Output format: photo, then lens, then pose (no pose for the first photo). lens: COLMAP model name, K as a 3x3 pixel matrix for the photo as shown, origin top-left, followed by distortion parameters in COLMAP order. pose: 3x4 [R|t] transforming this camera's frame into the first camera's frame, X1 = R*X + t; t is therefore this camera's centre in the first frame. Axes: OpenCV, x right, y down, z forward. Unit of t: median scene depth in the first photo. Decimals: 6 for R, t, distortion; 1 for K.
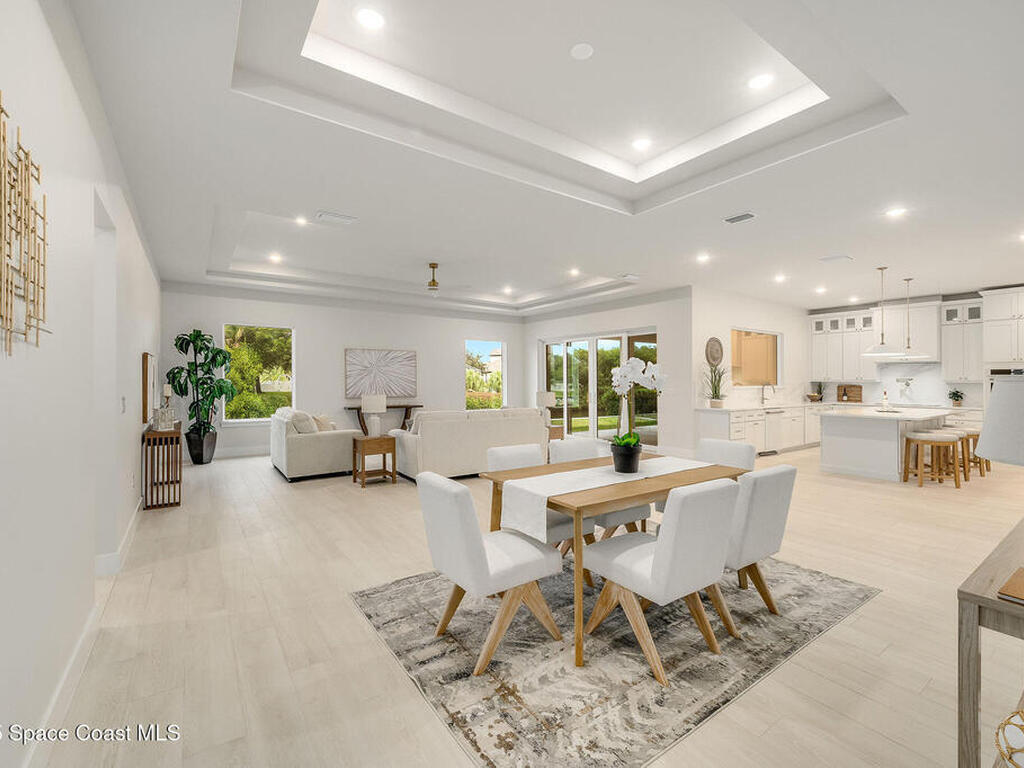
lens RADIAL K [[453.6, 0, 511.4], [0, 453.6, 375.3], [0, 0, 1]] dist [0.002465, -0.000255]
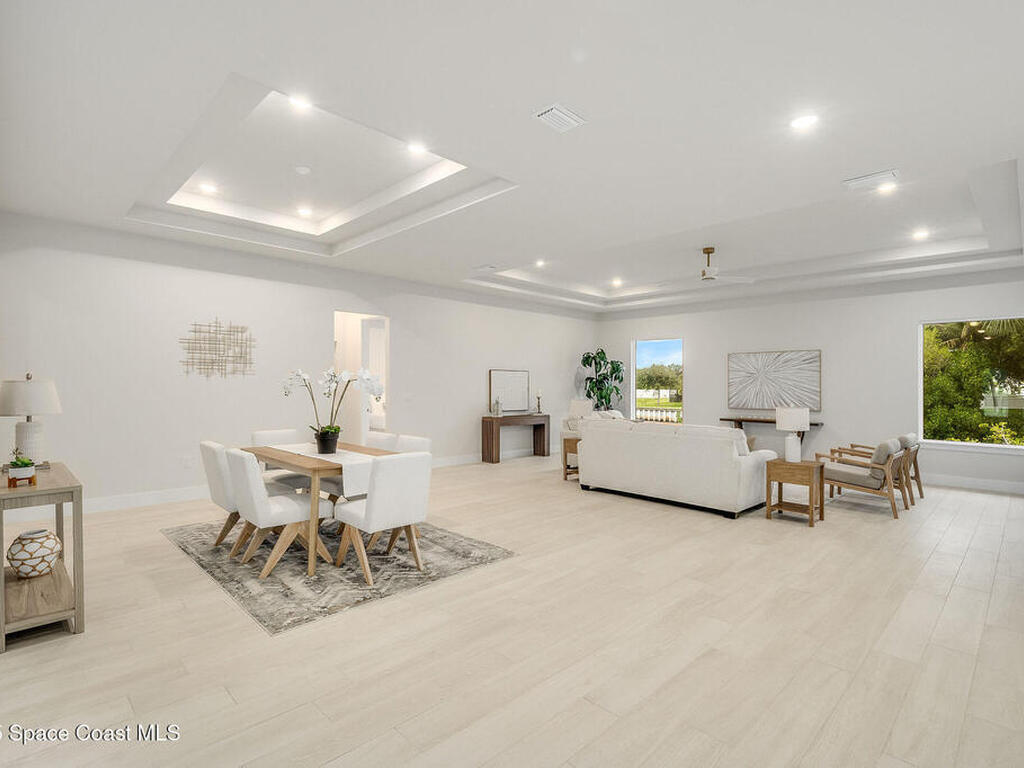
lens RADIAL K [[511.0, 0, 511.6], [0, 511.0, 388.8], [0, 0, 1]] dist [-0.010706, -0.000276]
pose [[0.178134, 0.003515, -0.984000, 0.560278], [0.002132, 0.999990, 0.003958, 0.005688], [0.984004, -0.002803, 0.178125, 0.391921]]
